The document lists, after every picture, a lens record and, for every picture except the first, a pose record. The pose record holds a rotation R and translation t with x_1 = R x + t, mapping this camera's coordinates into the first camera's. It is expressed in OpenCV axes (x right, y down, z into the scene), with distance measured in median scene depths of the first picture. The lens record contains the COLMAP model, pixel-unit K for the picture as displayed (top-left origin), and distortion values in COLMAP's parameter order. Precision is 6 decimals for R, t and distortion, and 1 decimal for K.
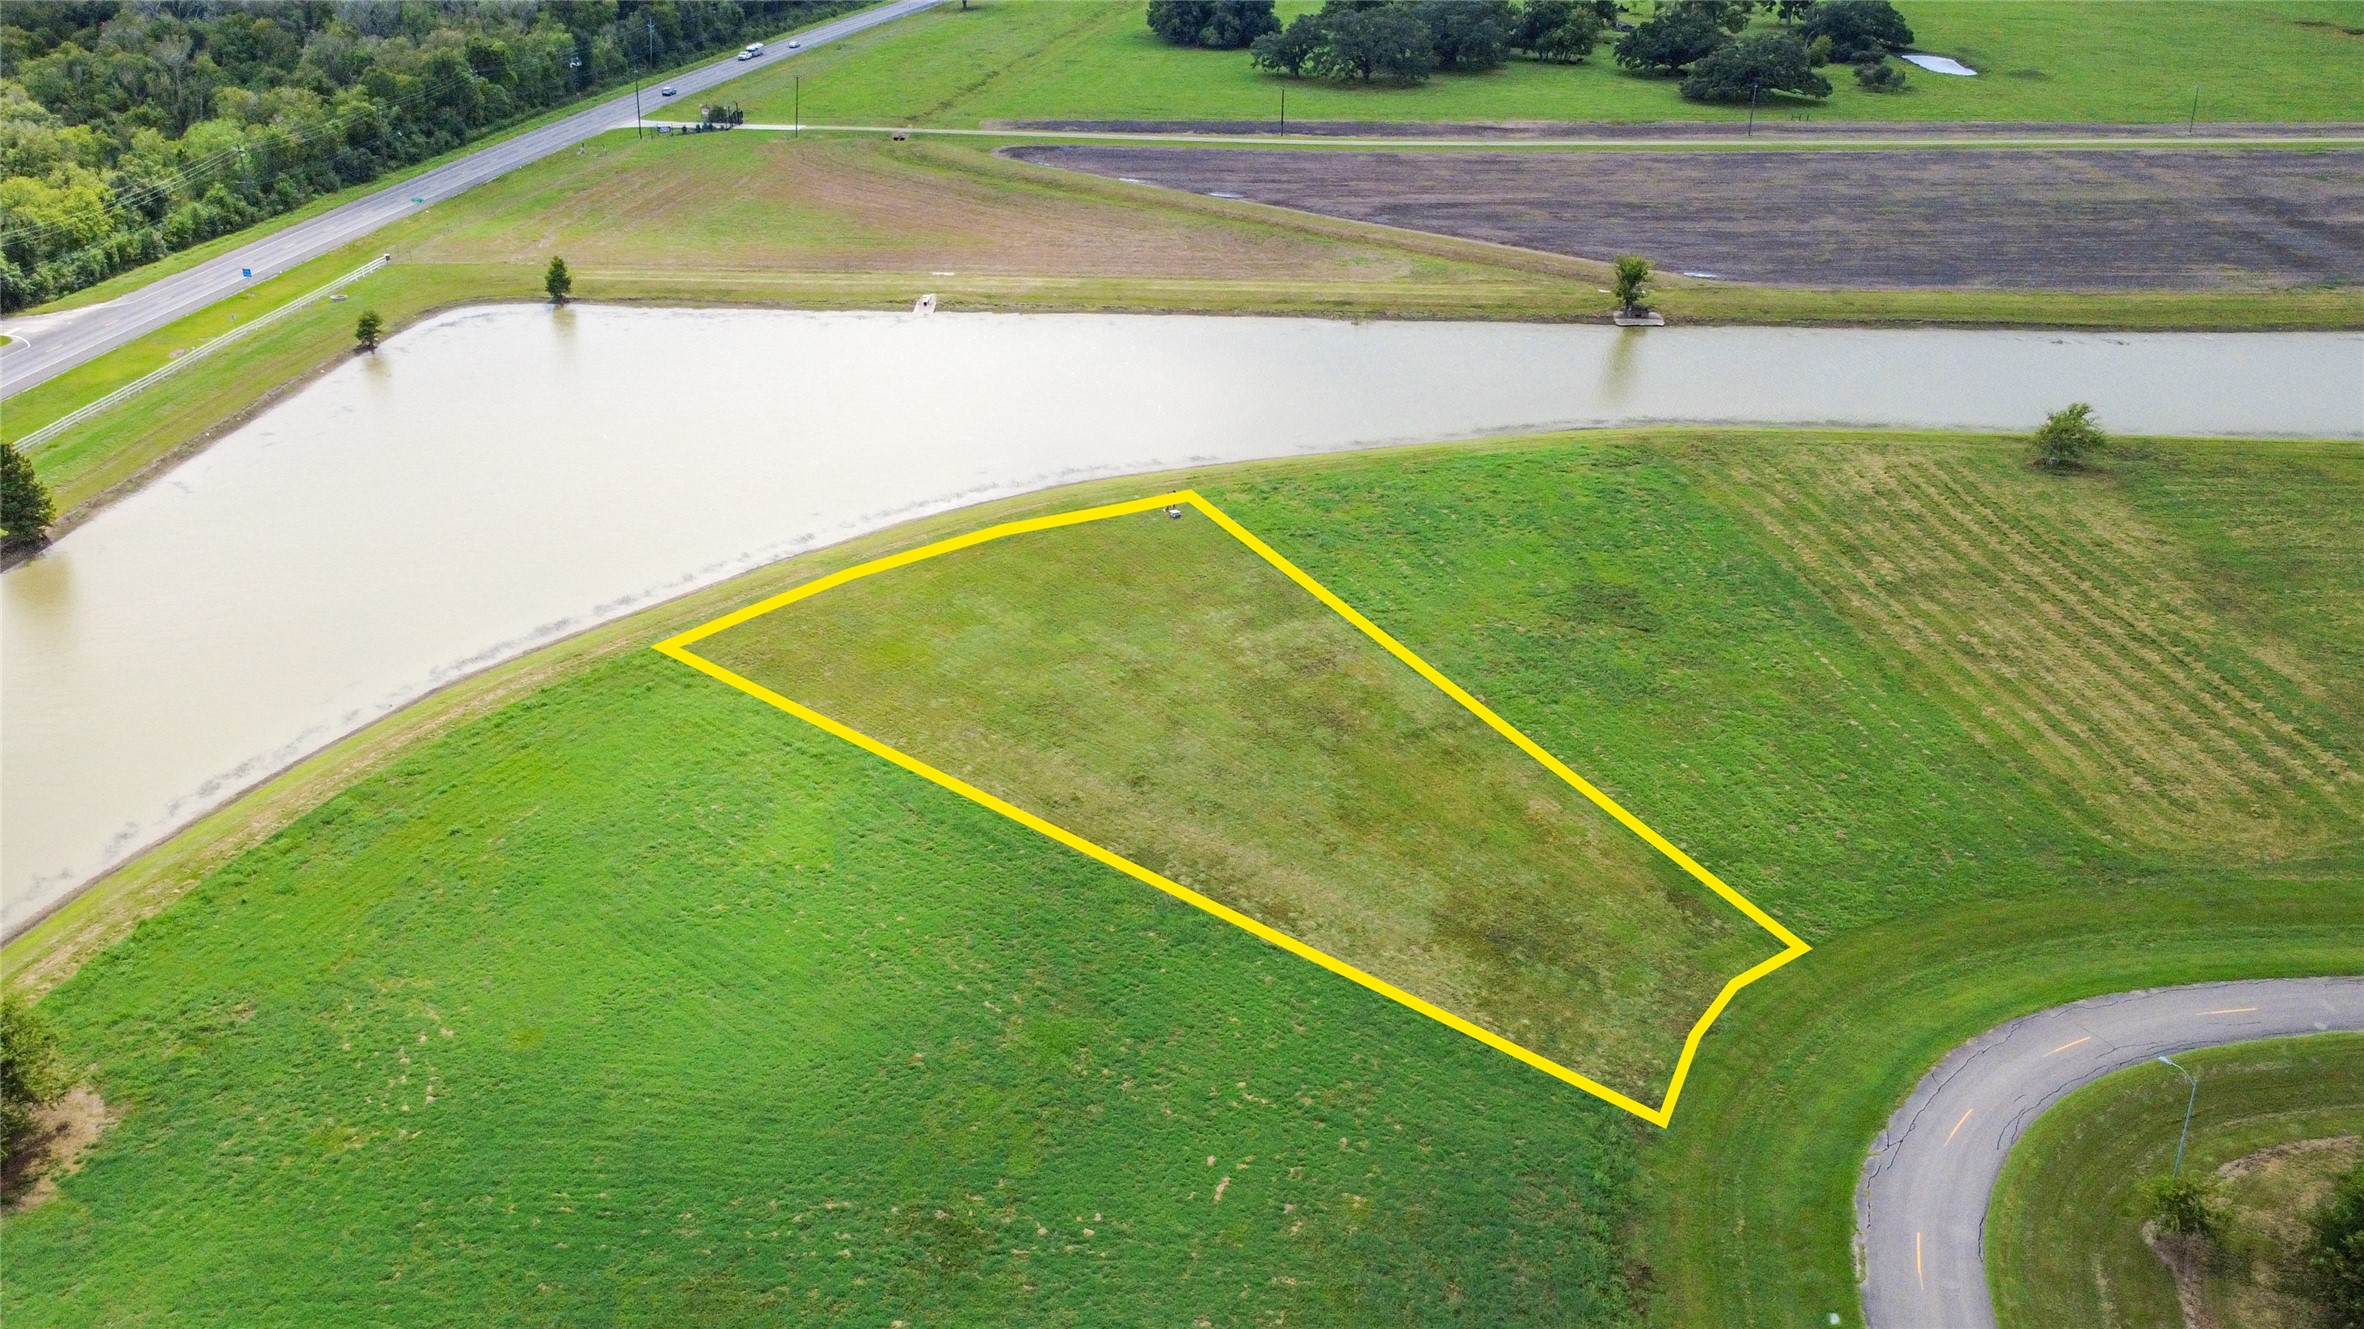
lens RADIAL K [[1842.7, 0, 1182.0], [0, 1842.7, 664.5], [0, 0, 1]] dist [0.004494, -0.011577]
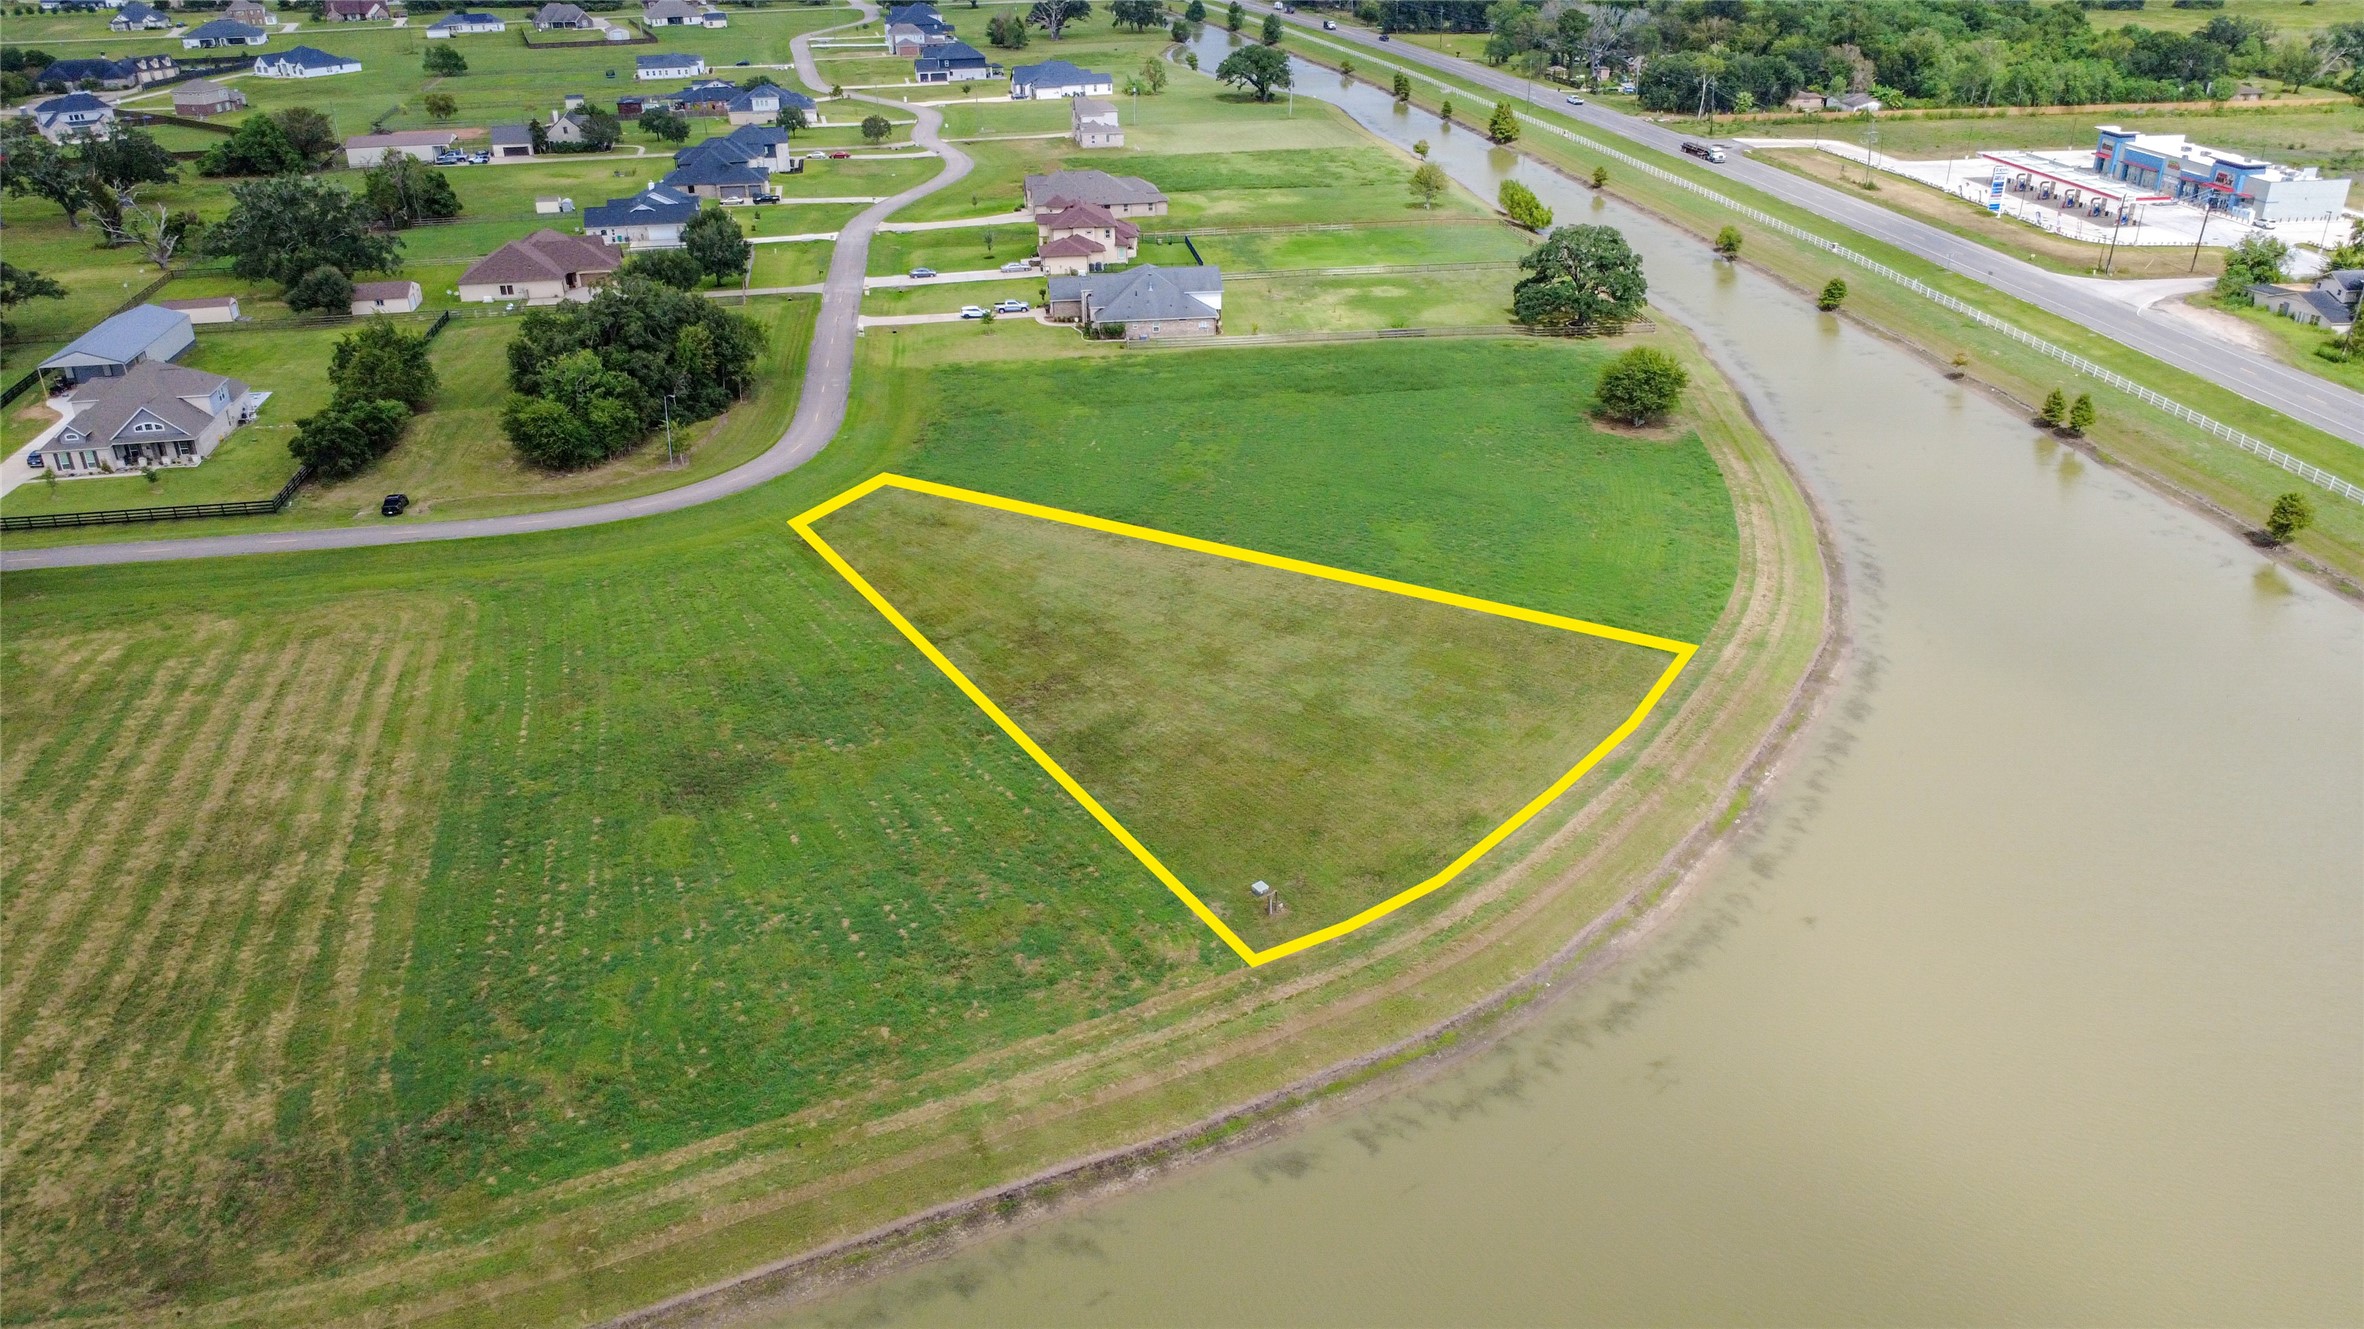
lens RADIAL K [[1720.0, 0, 1185.3], [0, 1720.0, 667.4], [0, 0, 1]] dist [0.000996, -0.000585]
pose [[-0.990682, 0.061292, -0.121624, 0.117381], [-0.056416, 0.628115, 0.776072, -0.767549], [0.123961, 0.775703, -0.618805, 1.631203]]
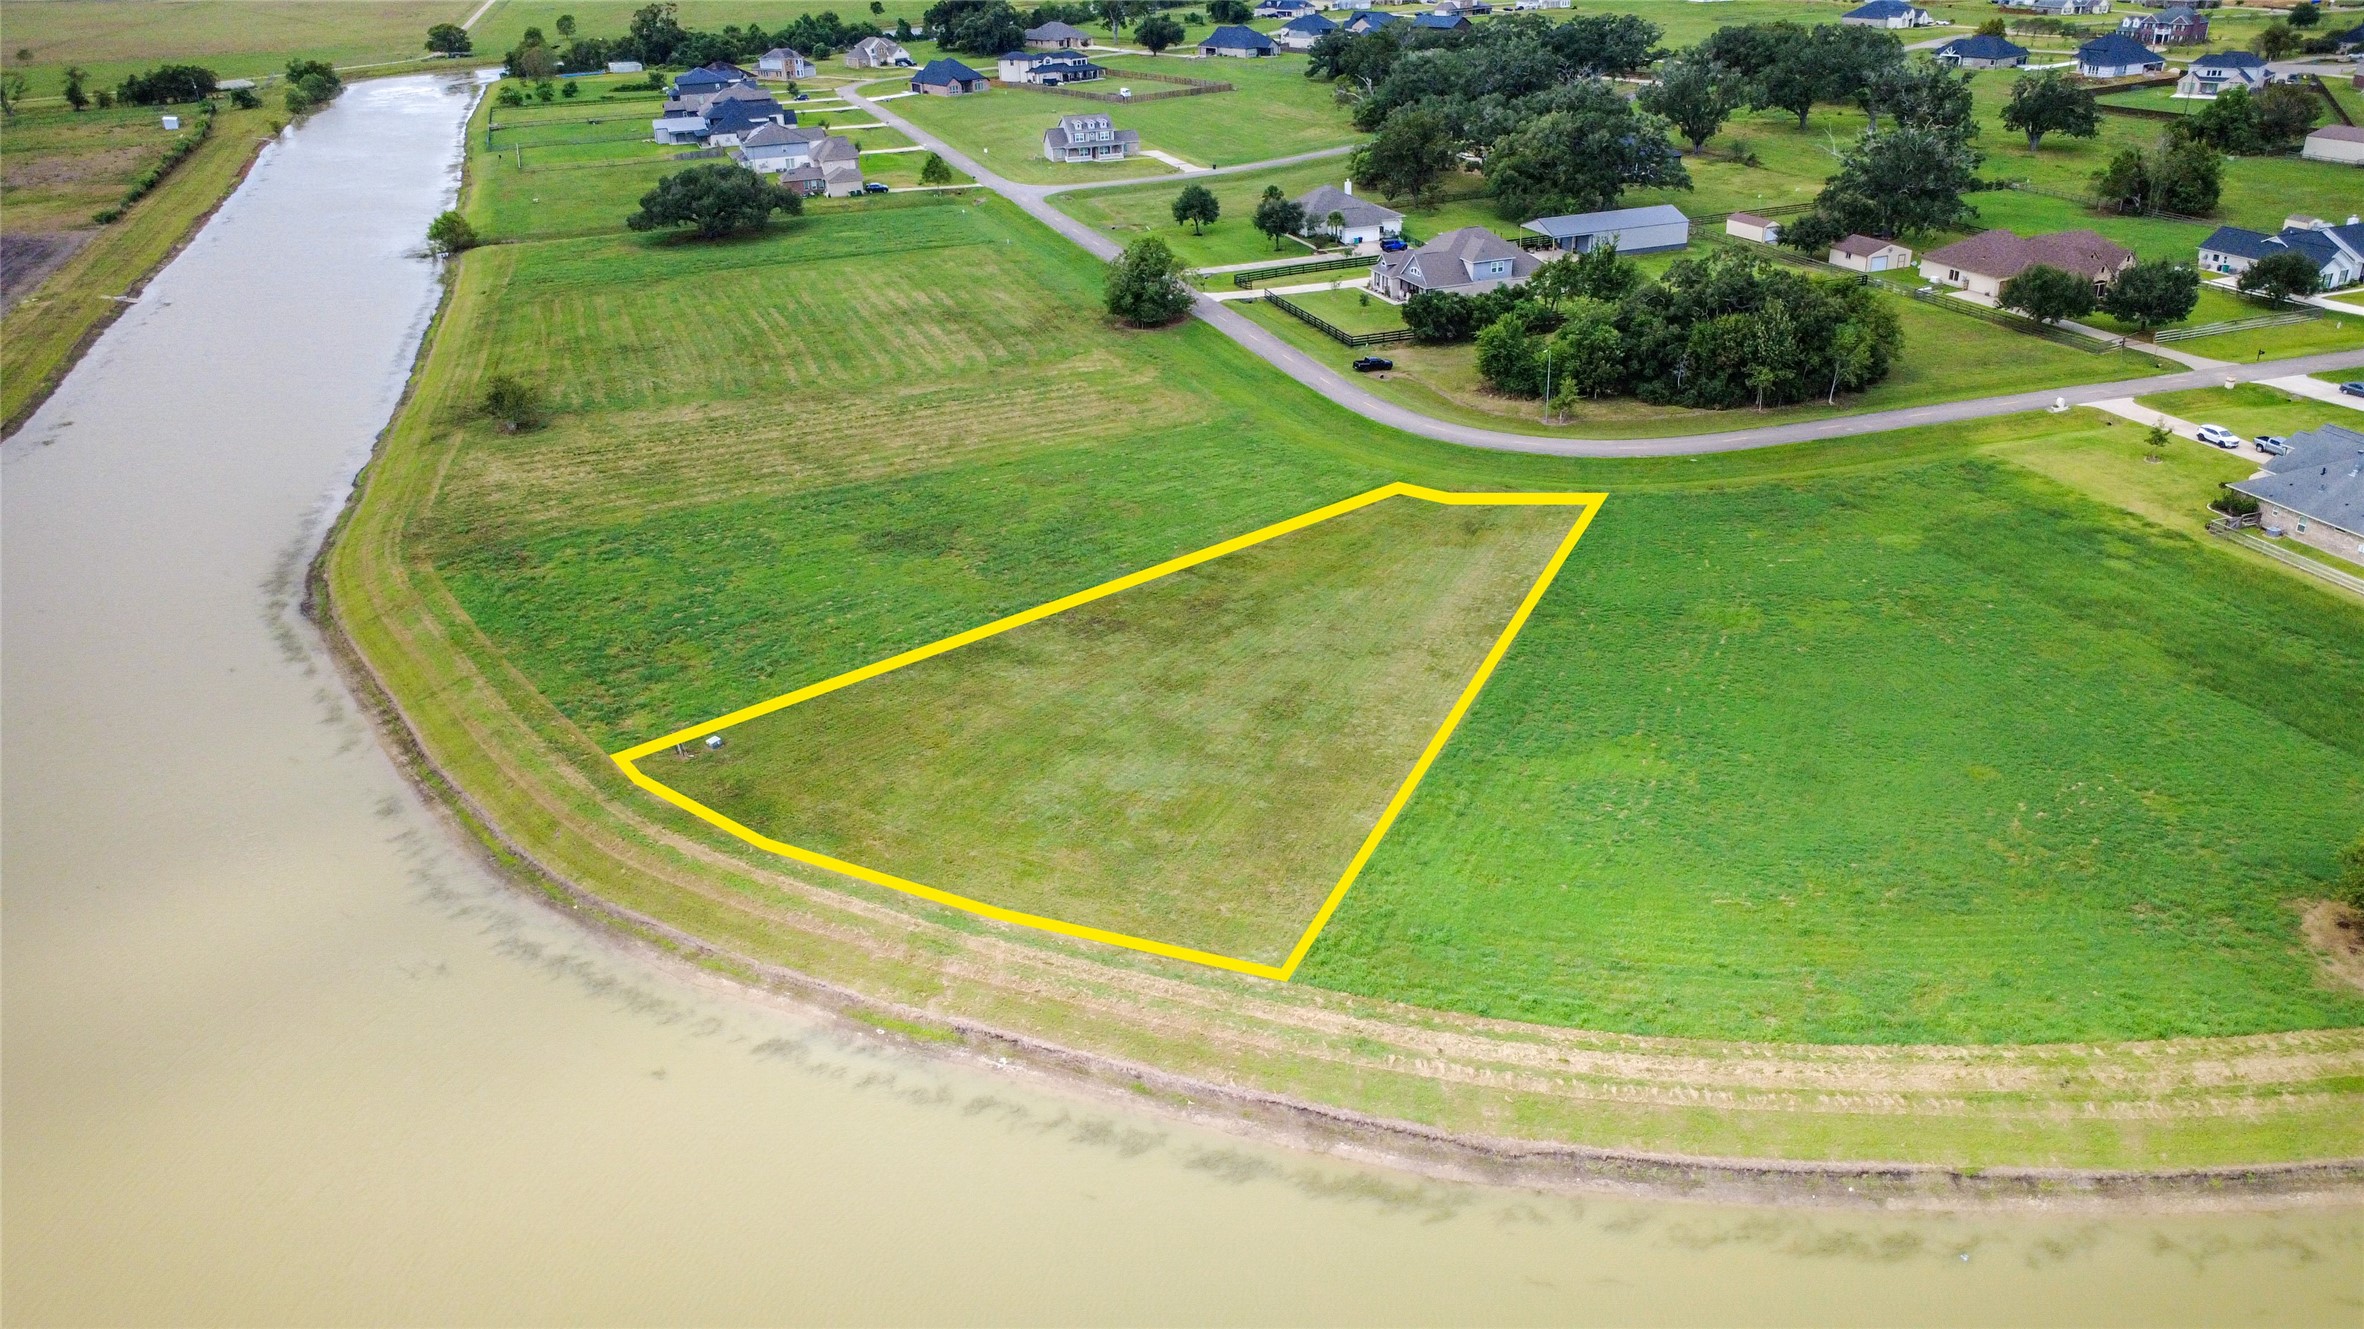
lens RADIAL K [[1720.0, 0, 1185.3], [0, 1720.0, 667.4], [0, 0, 1]] dist [0.000996, -0.000585]
pose [[-0.299546, -0.404998, 0.863857, -0.825646], [0.435001, 0.747872, 0.501459, -0.467570], [-0.849144, 0.525989, -0.047847, 1.046560]]
